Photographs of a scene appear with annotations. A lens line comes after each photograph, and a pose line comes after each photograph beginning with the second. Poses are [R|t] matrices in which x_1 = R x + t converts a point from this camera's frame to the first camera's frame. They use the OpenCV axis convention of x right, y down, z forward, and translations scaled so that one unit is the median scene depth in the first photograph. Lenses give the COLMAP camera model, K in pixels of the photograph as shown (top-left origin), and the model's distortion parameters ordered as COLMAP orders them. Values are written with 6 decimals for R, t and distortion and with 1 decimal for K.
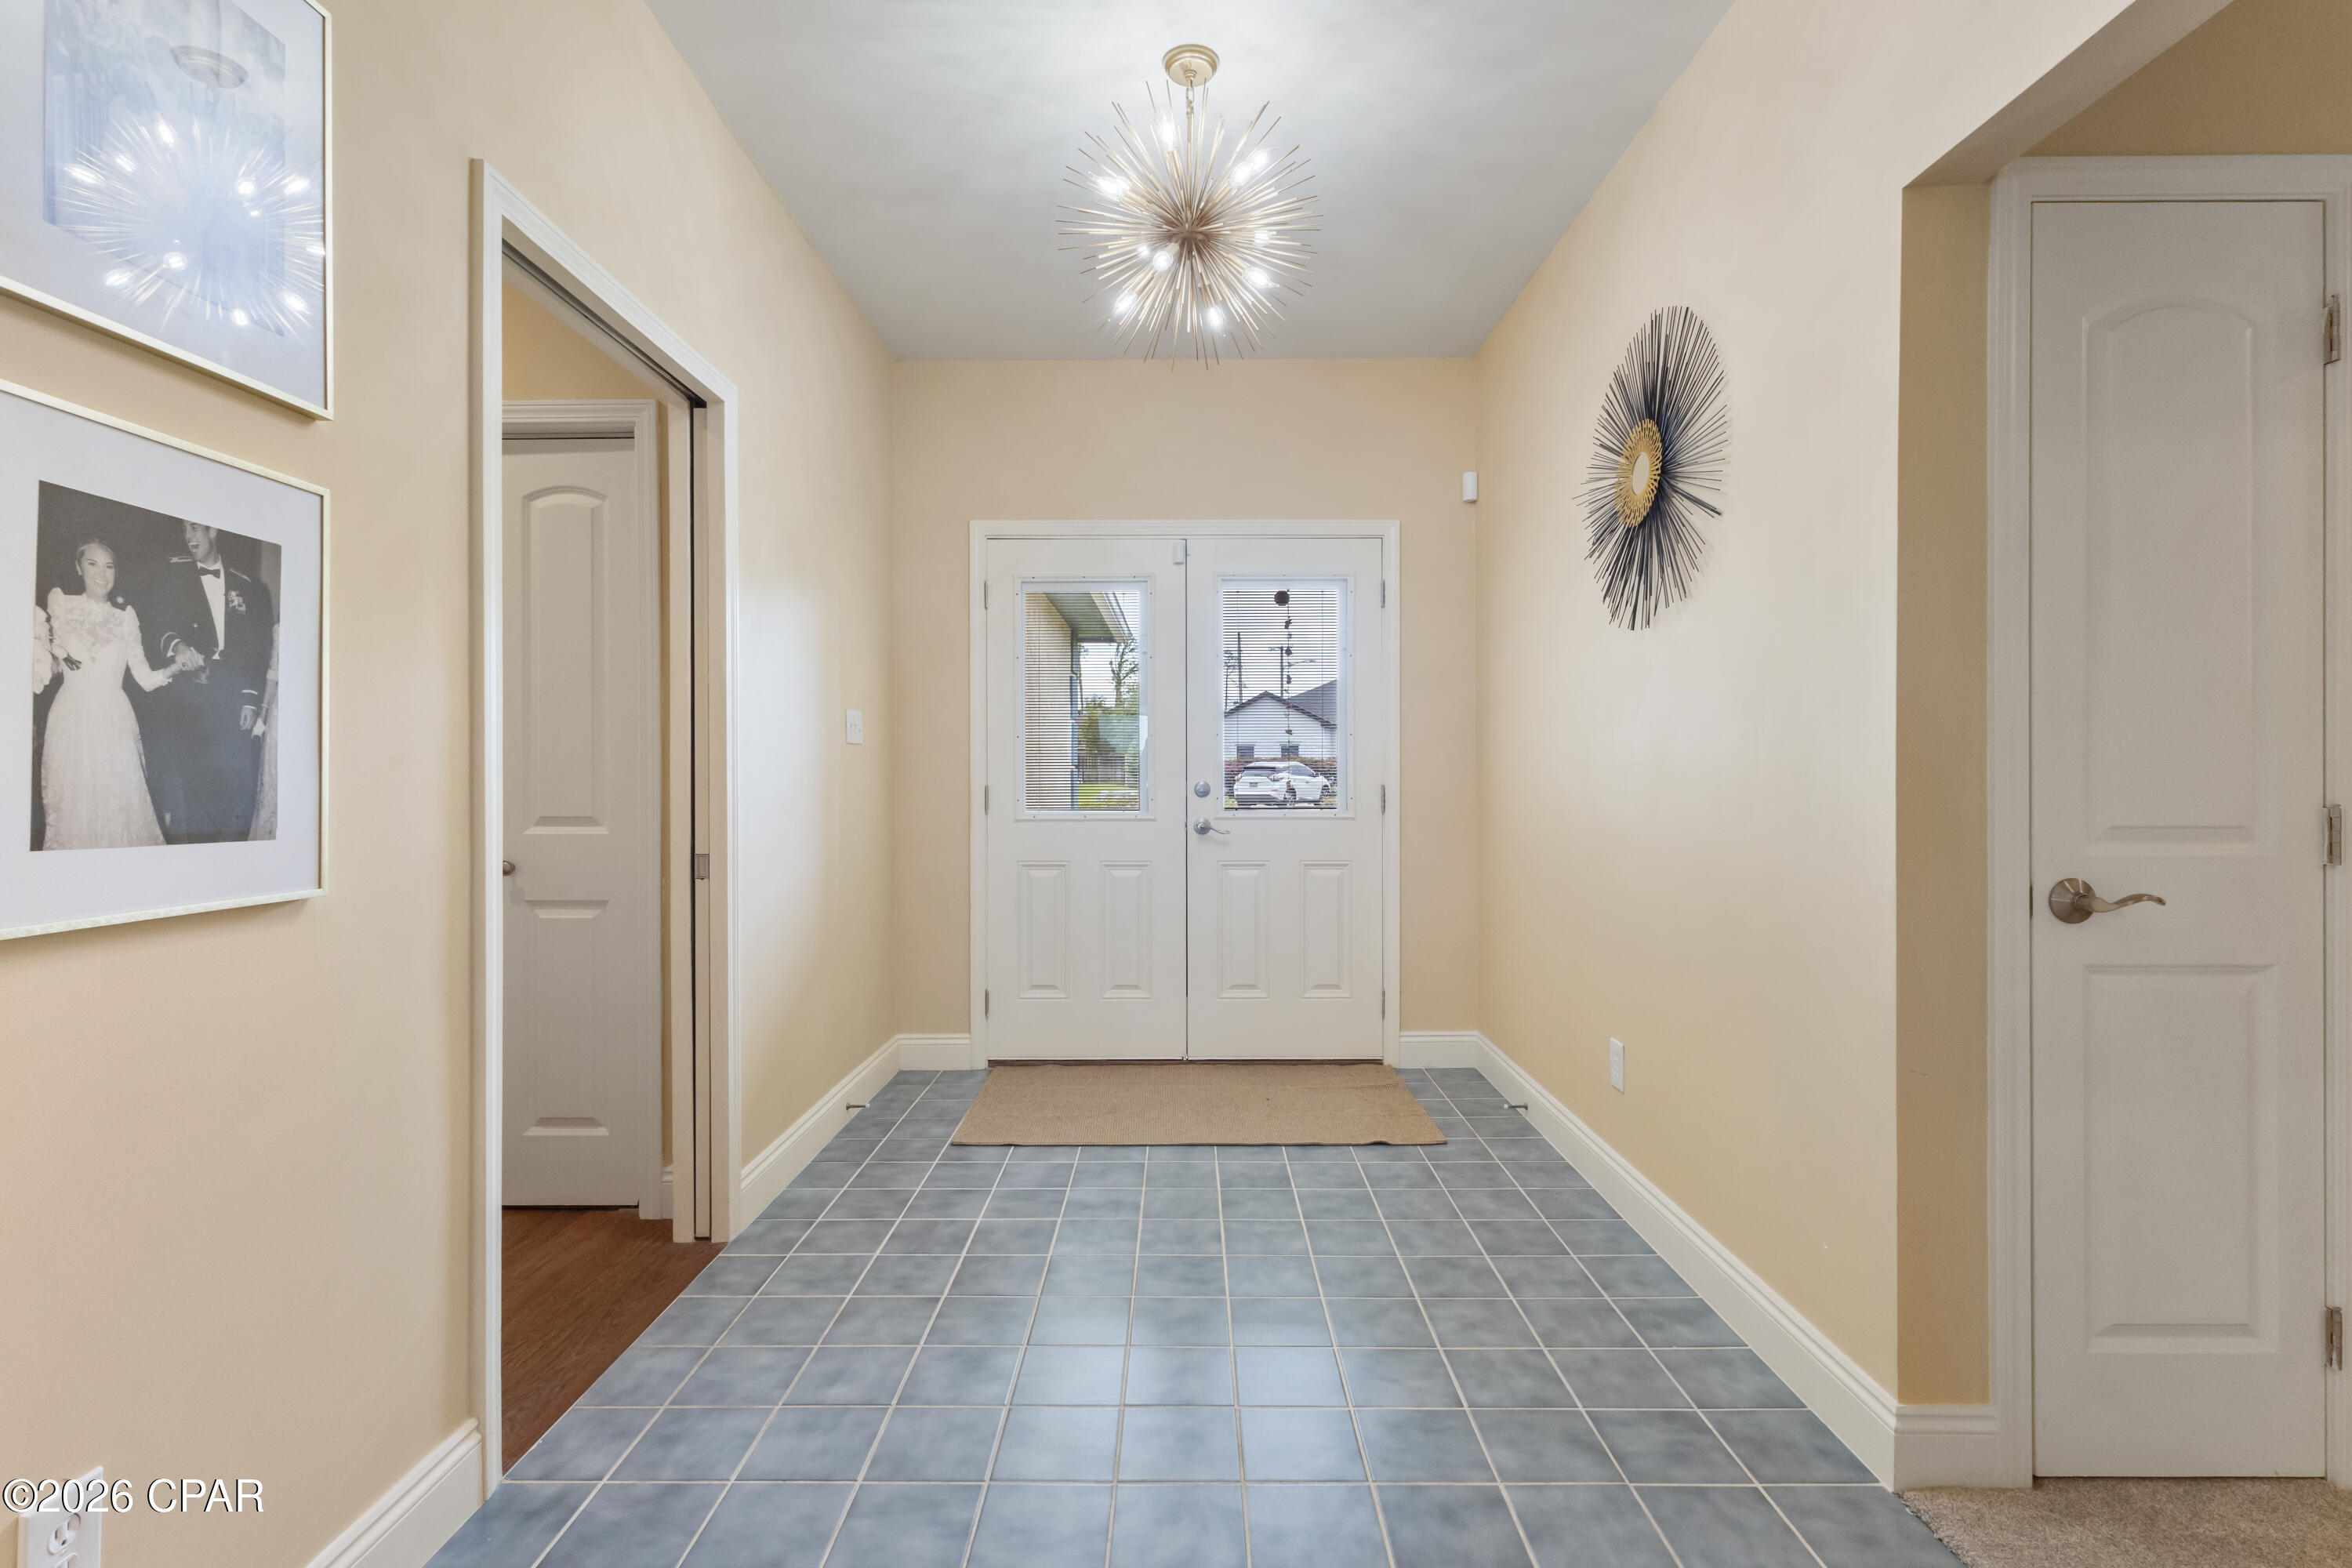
lens RADIAL K [[1104.8, 0, 1175.9], [0, 1104.8, 775.4], [0, 0, 1]] dist [-0.000406, -0.000008]
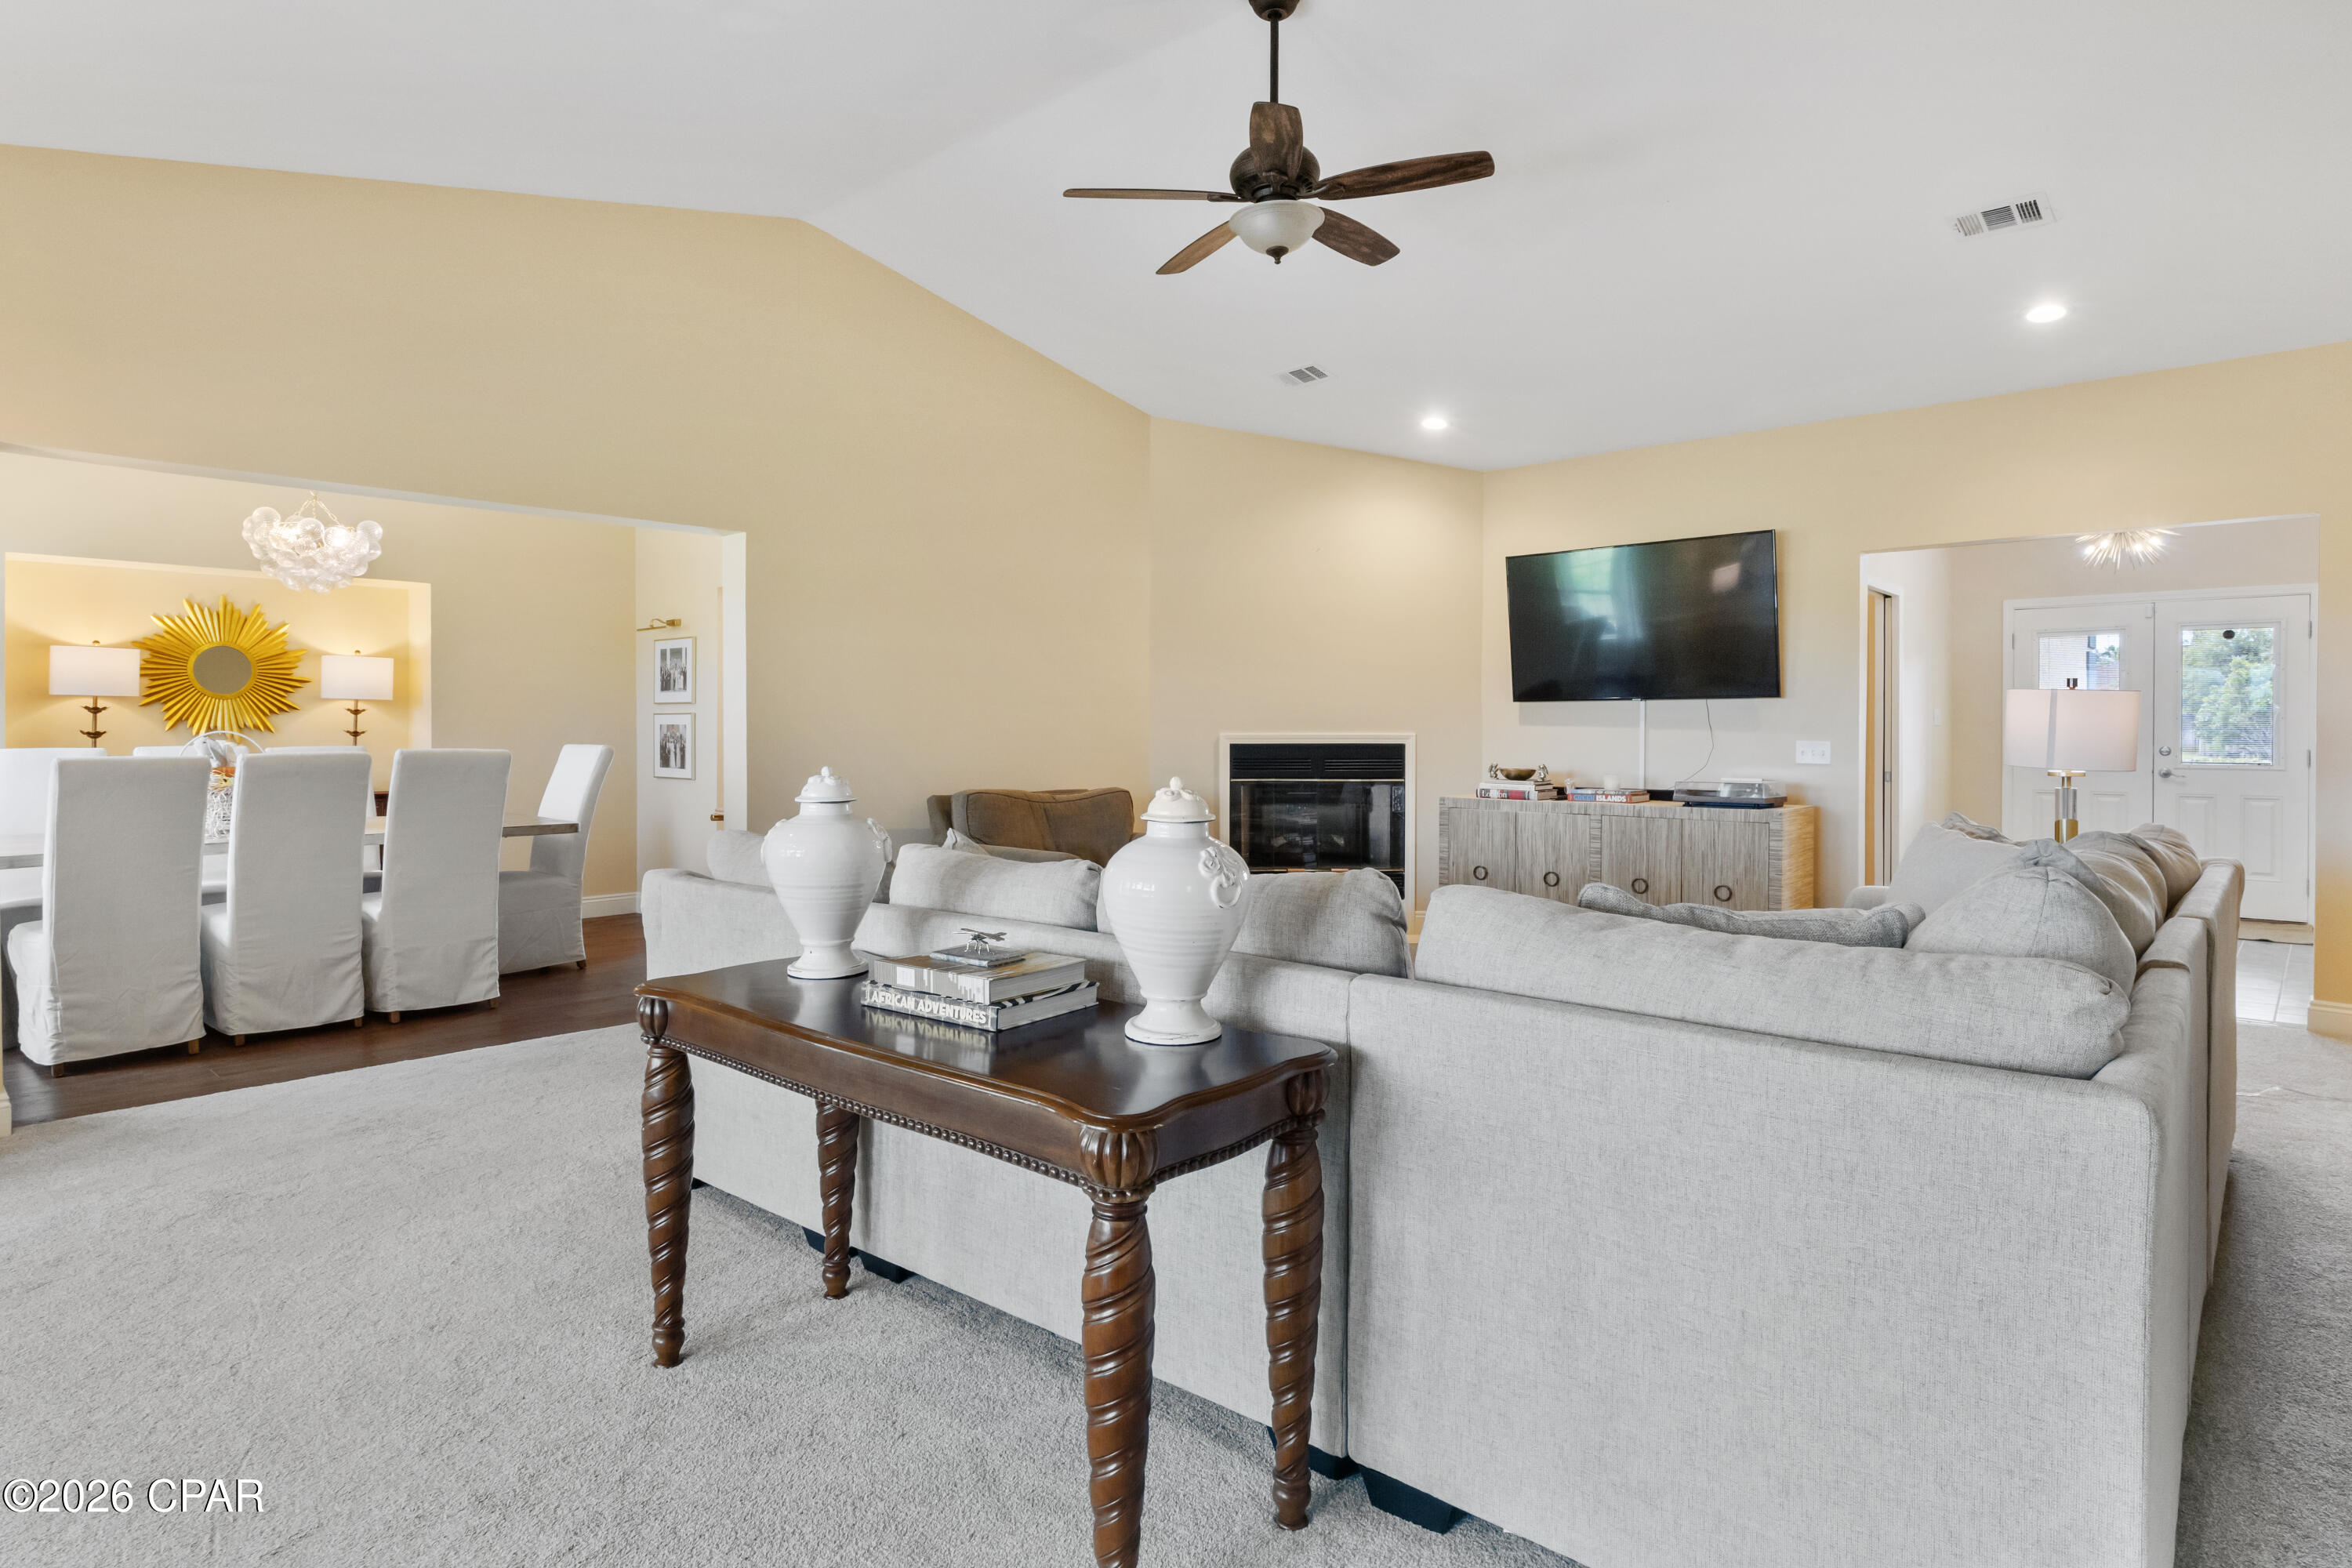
lens RADIAL K [[1278.8, 0, 1177.6], [0, 1278.8, 733.3], [0, 0, 1]] dist [0.003875, 0.000814]
pose [[0.746029, 0.001756, -0.665911, 0.202806], [-0.003786, 0.999992, -0.001604, -0.005747], [0.665903, 0.003717, 0.746029, -1.468685]]
